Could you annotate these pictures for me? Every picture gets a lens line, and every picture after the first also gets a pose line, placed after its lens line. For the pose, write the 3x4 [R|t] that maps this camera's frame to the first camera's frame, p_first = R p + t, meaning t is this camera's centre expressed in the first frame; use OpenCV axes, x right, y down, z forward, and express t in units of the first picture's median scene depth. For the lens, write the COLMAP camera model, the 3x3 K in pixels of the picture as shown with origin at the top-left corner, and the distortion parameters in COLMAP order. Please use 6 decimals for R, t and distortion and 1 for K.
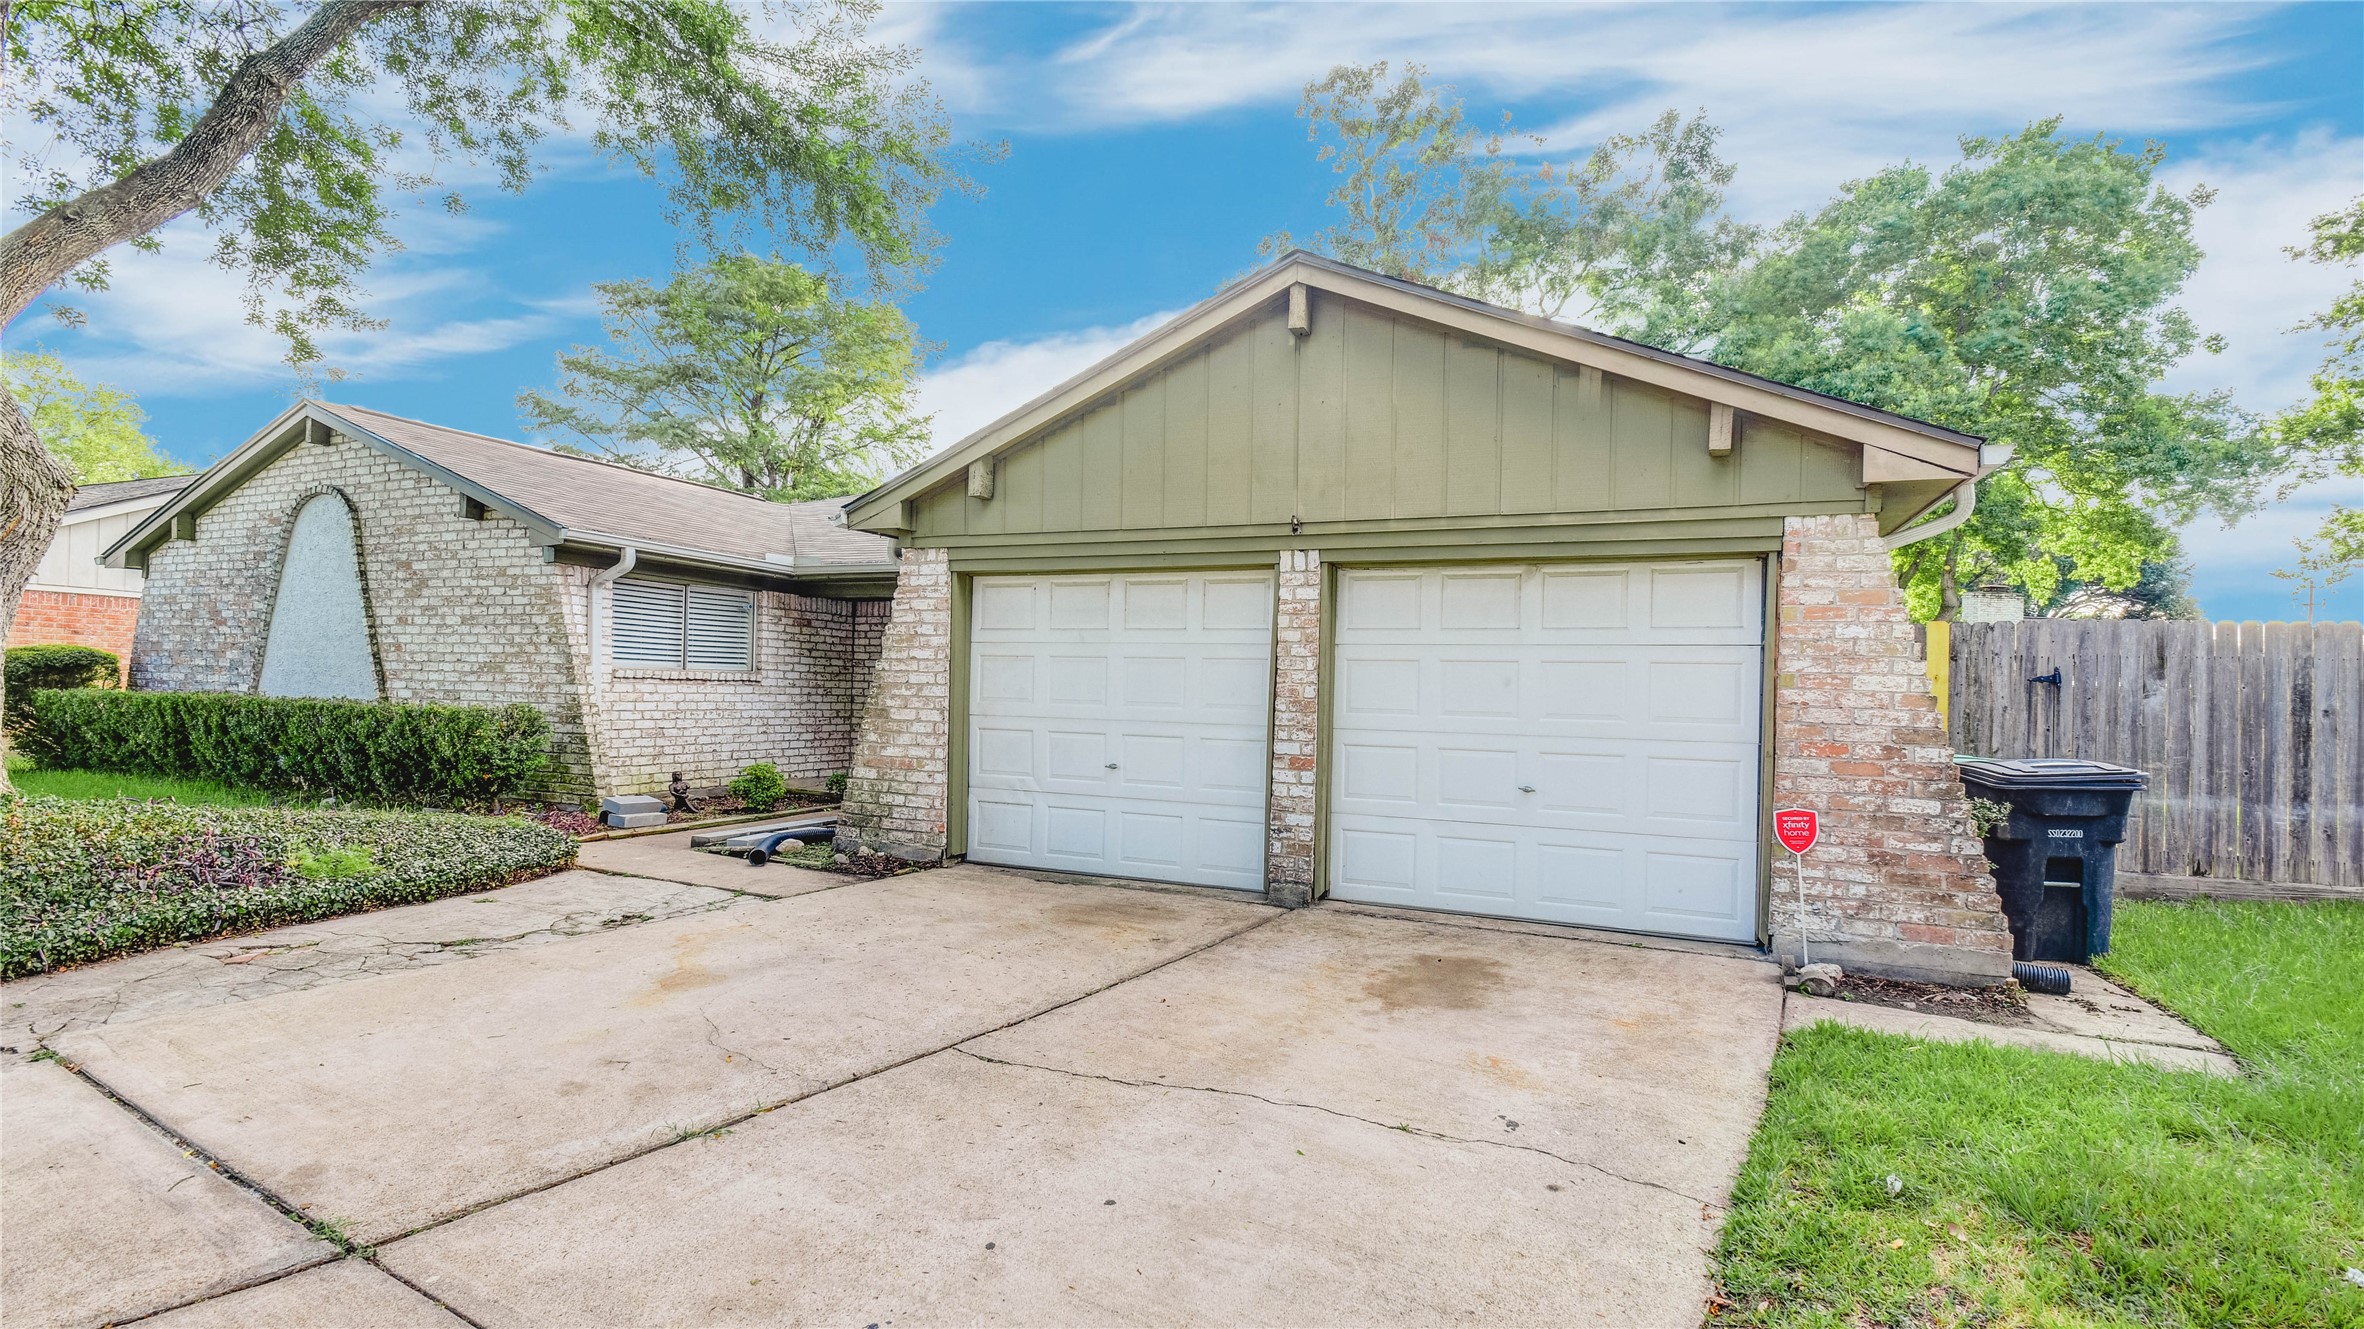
lens RADIAL K [[1105.7, 0, 1181.1], [0, 1105.7, 664.1], [0, 0, 1]] dist [0.000390, -0.011559]
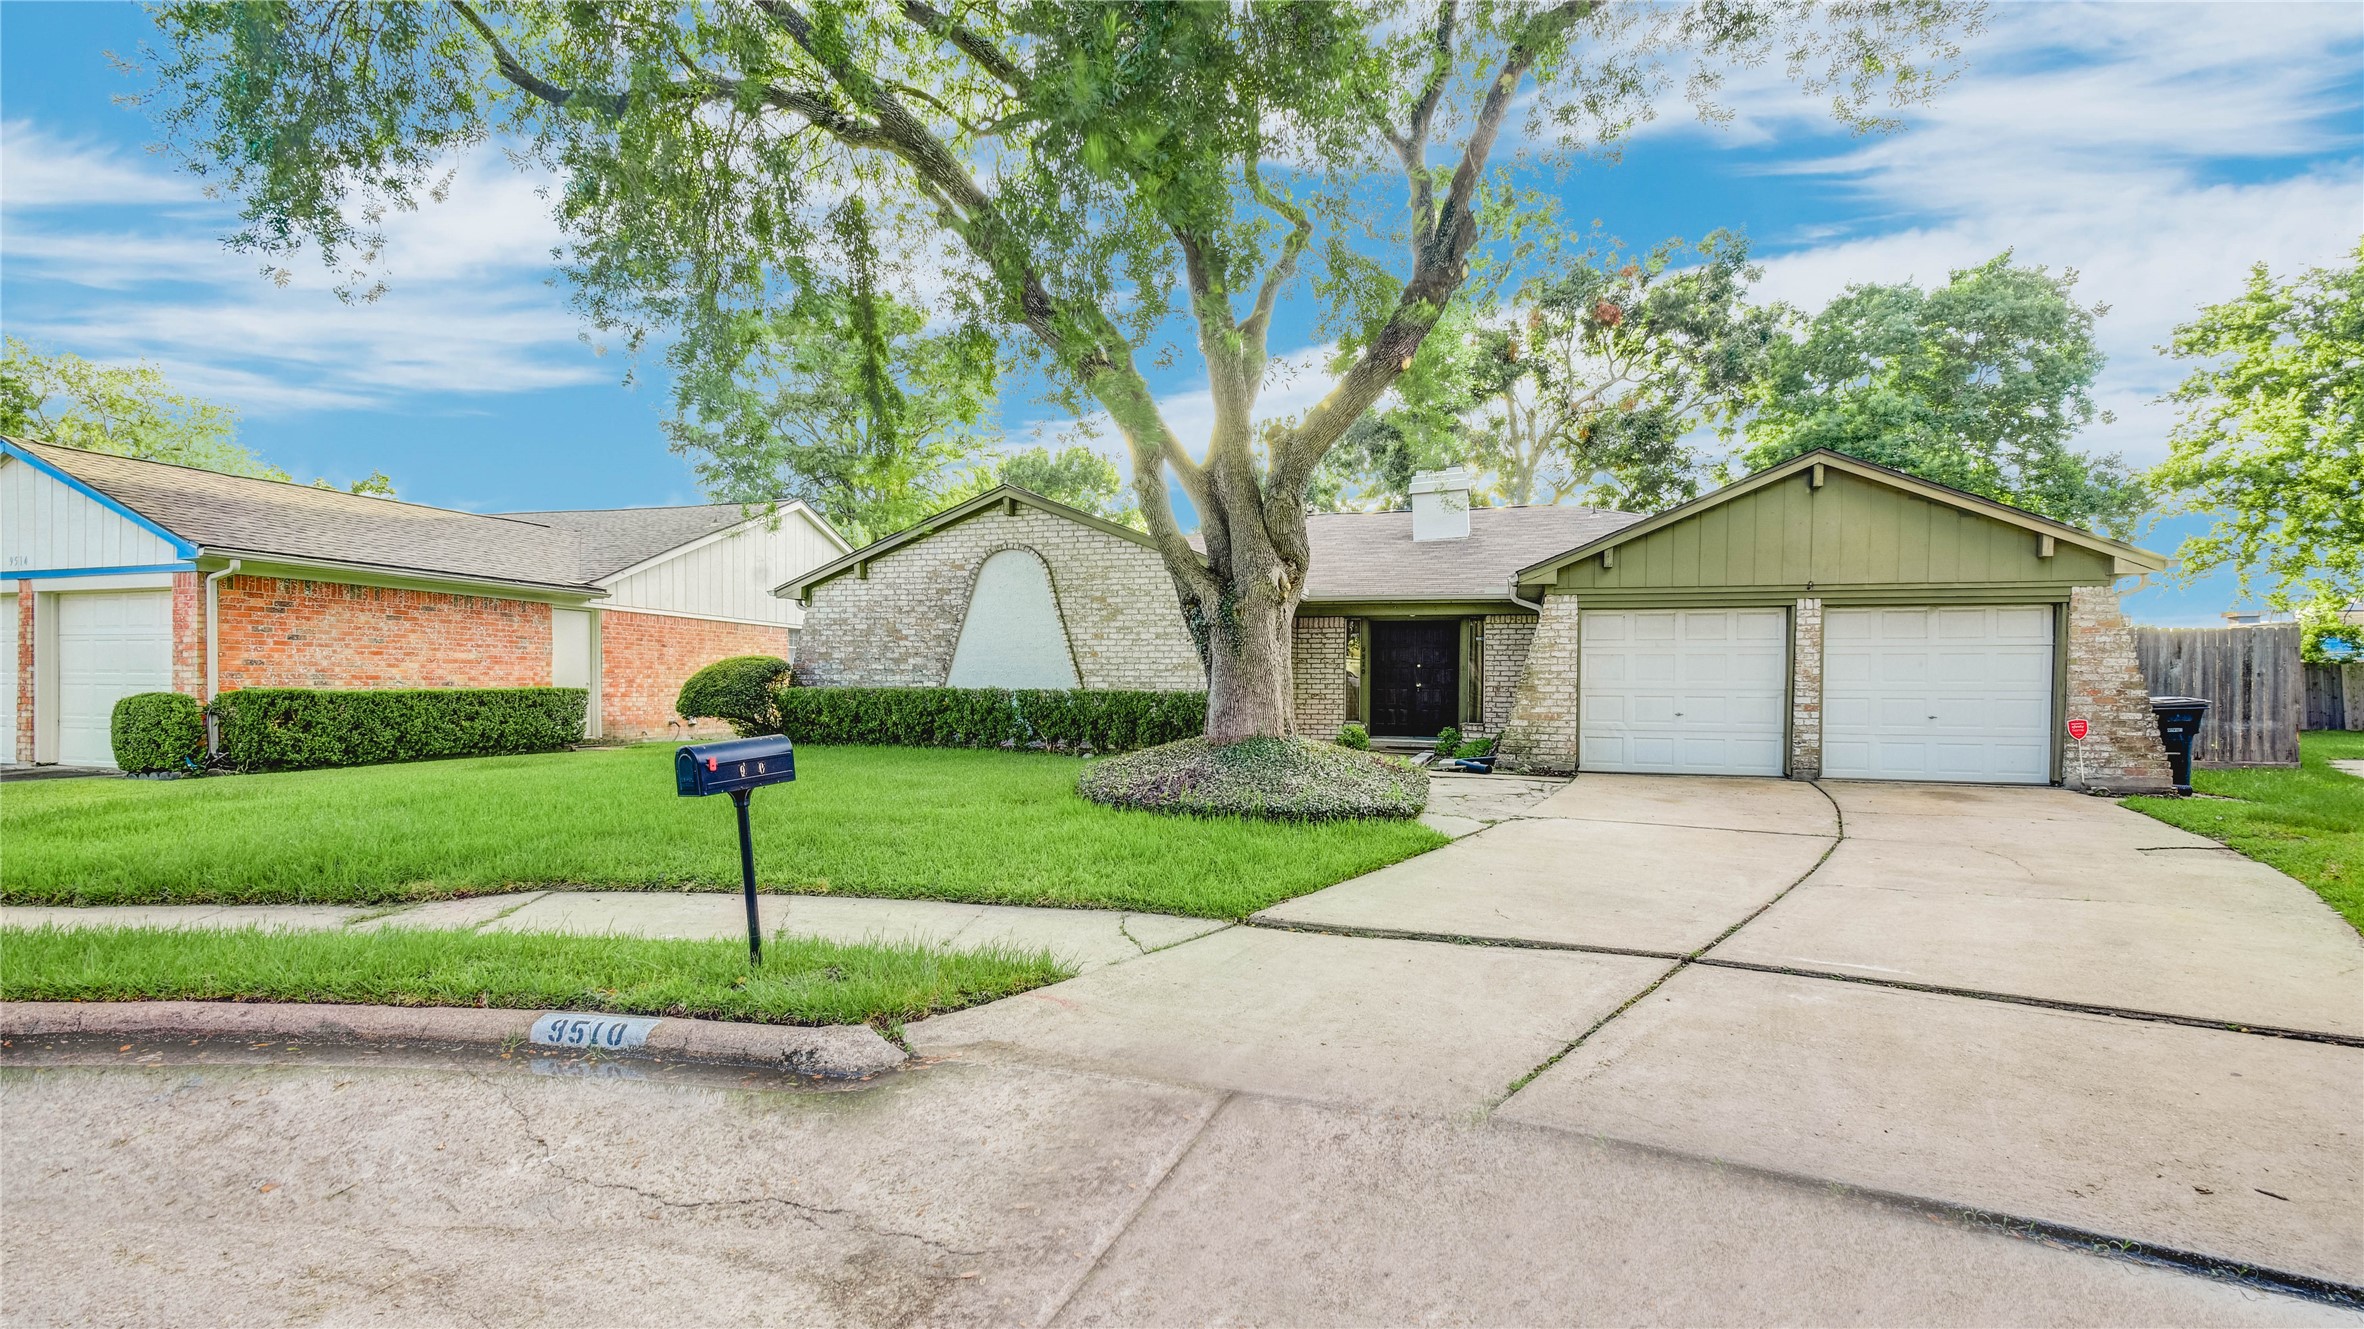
lens RADIAL K [[1069.4, 0, 1231.2], [0, 1069.4, 687.9], [0, 0, 1]] dist [0.009770, -0.018861]
pose [[0.992527, -0.017730, 0.120731, -1.014591], [0.014263, 0.999463, 0.029515, -0.014137], [-0.121189, -0.027573, 0.992246, -0.671479]]
